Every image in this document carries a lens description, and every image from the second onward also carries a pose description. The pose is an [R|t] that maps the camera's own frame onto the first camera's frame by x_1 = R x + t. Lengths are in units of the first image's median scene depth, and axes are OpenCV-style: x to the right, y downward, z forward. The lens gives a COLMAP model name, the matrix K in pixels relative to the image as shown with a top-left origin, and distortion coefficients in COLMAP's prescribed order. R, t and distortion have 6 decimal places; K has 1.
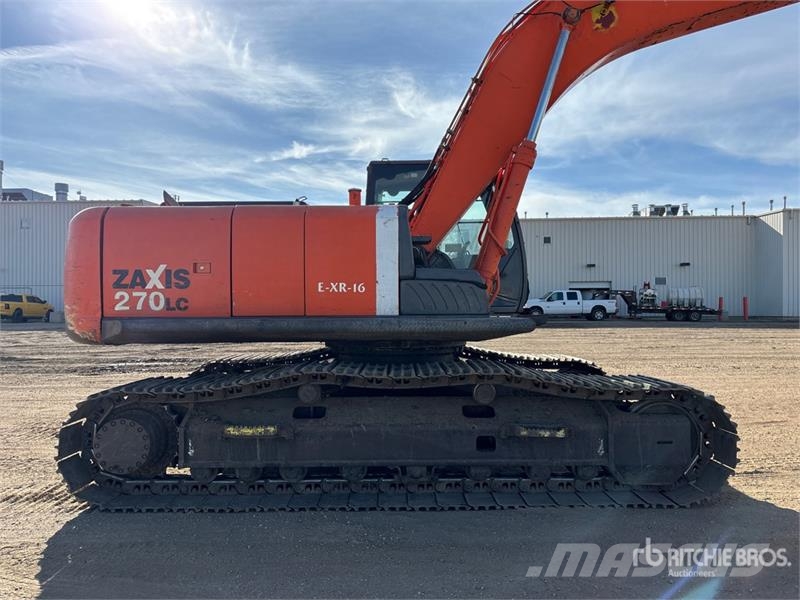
lens RADIAL K [[622.8, 0, 405.2], [0, 622.8, 304.3], [0, 0, 1]] dist [0.027023, 0.002317]
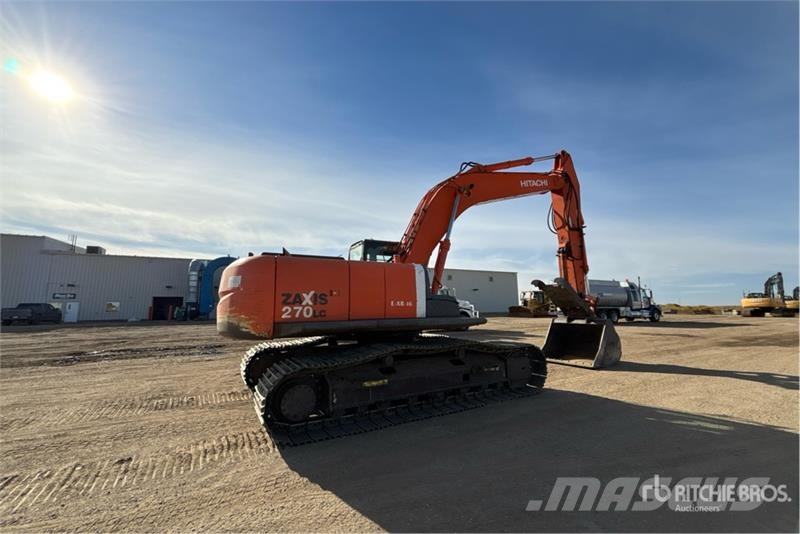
lens RADIAL K [[325.3, 0, 403.3], [0, 325.3, 264.0], [0, 0, 1]] dist [-0.002299, -0.000328]
pose [[0.867463, 0.058202, 0.494086, -0.068246], [0.011572, 0.990504, -0.136995, -0.001150], [-0.497368, 0.124556, 0.858552, 0.009960]]
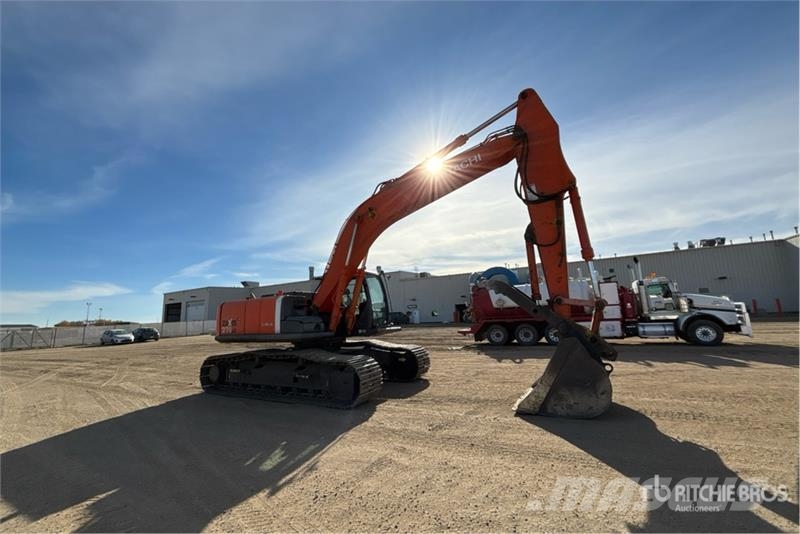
lens RADIAL K [[325.3, 0, 403.3], [0, 325.3, 264.0], [0, 0, 1]] dist [-0.002299, -0.000328]
pose [[0.883605, -0.108256, -0.455548, 0.136356], [0.038272, 0.986349, -0.160161, -0.004105], [0.466667, 0.124084, 0.875685, -0.013492]]
